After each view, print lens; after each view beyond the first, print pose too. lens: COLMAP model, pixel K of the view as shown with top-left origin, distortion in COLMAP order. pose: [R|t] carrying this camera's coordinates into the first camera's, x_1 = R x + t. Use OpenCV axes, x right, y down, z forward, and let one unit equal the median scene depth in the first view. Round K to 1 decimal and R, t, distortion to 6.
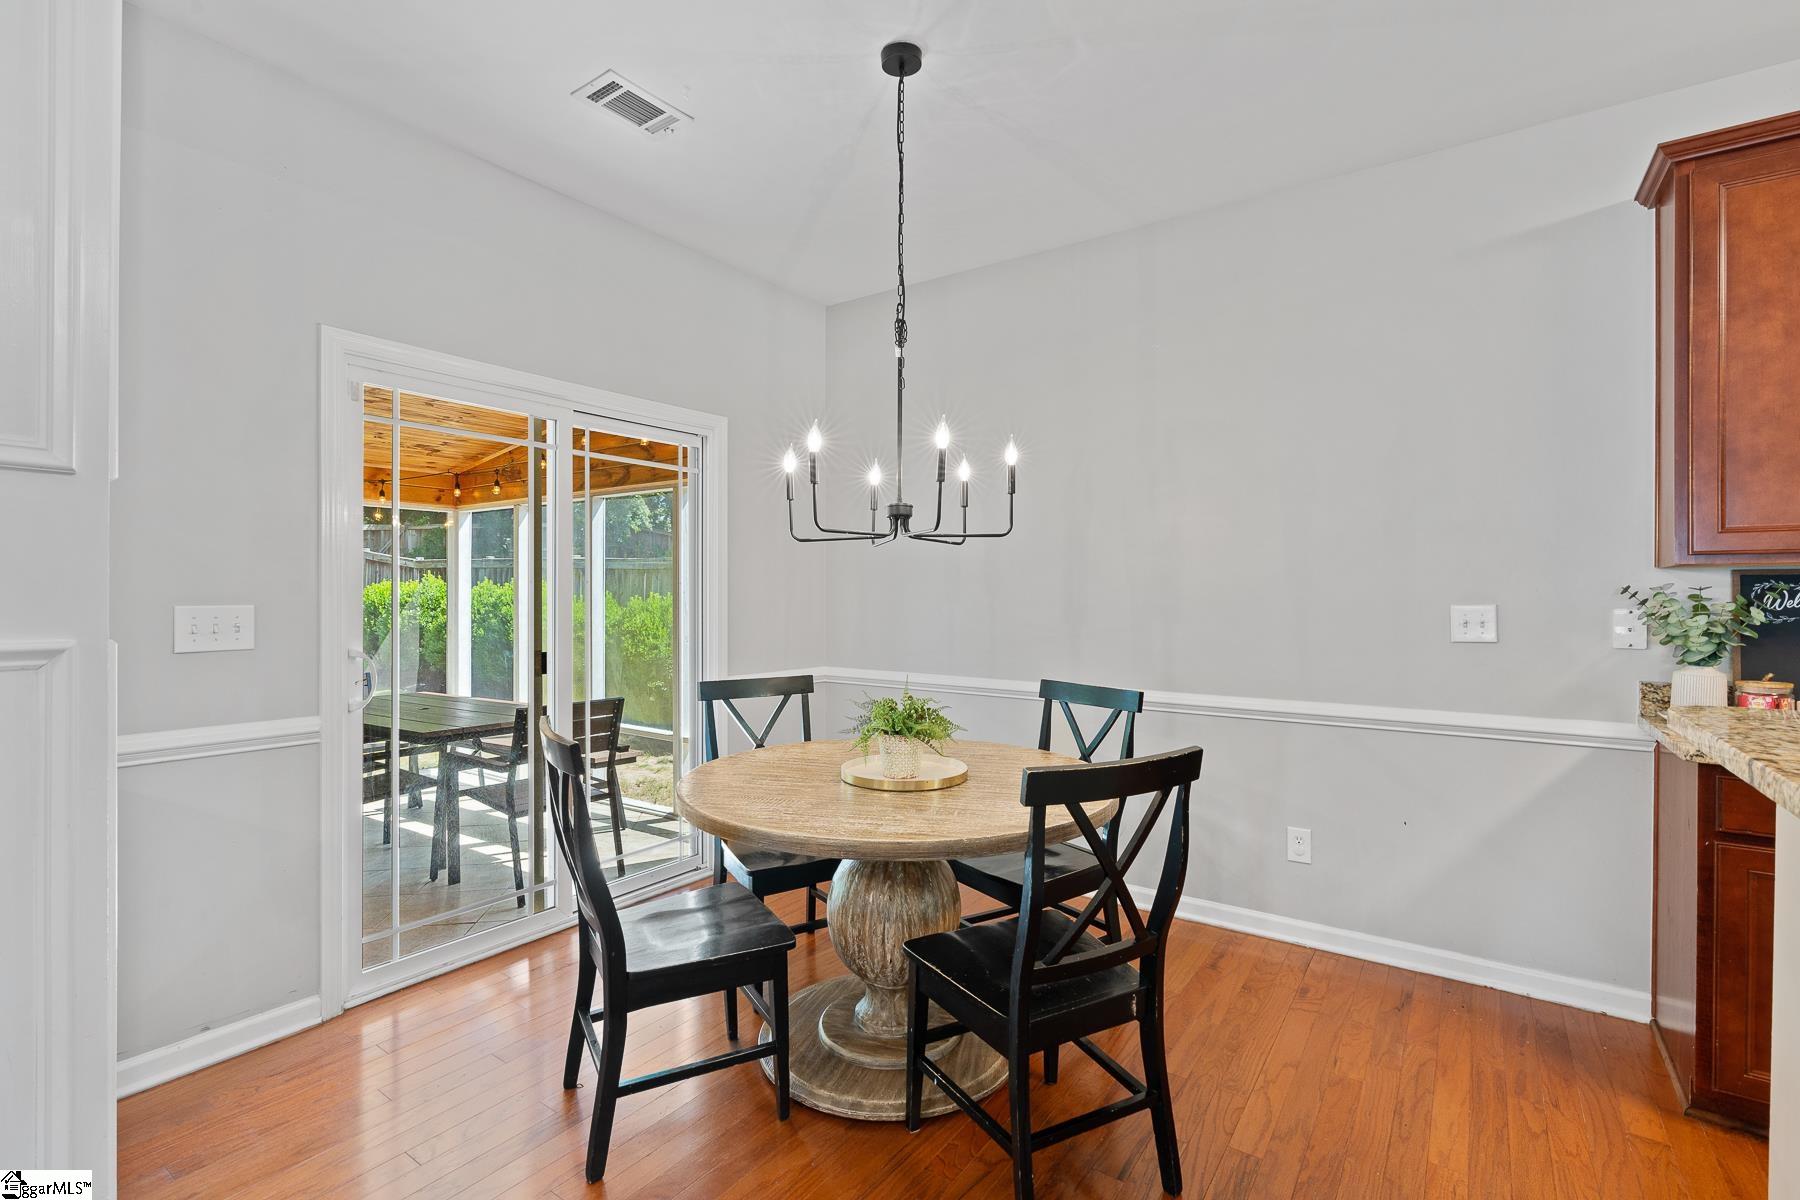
lens RADIAL K [[823.4, 0, 900.1], [0, 823.4, 595.7], [0, 0, 1]] dist [-0.001342, 0.001288]
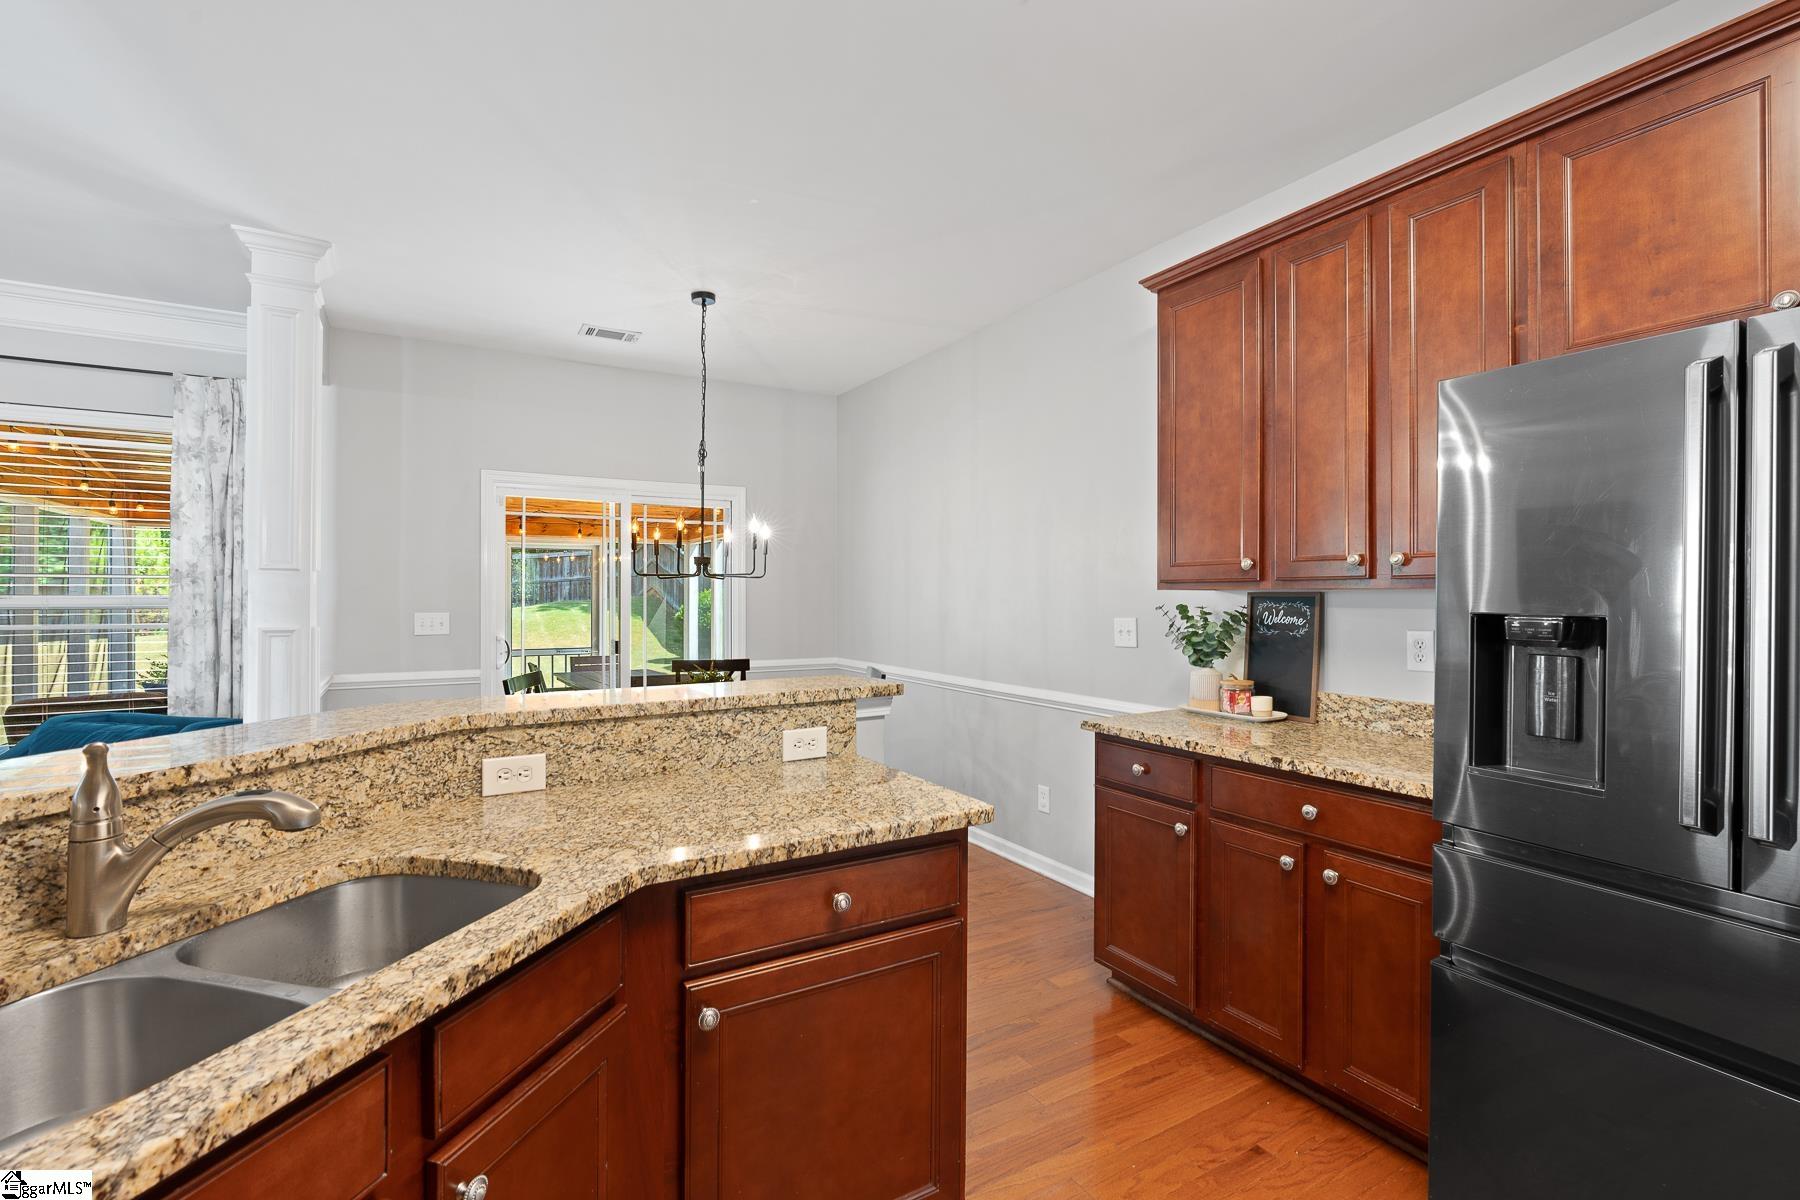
lens RADIAL K [[823.4, 0, 902.6], [0, 823.4, 594.4], [0, 0, 1]] dist [-0.001342, 0.001288]
pose [[0.908482, -0.003335, -0.417911, 1.073030], [0.000972, 0.999982, -0.005867, -0.021818], [0.417923, 0.004924, 0.908469, -0.375831]]
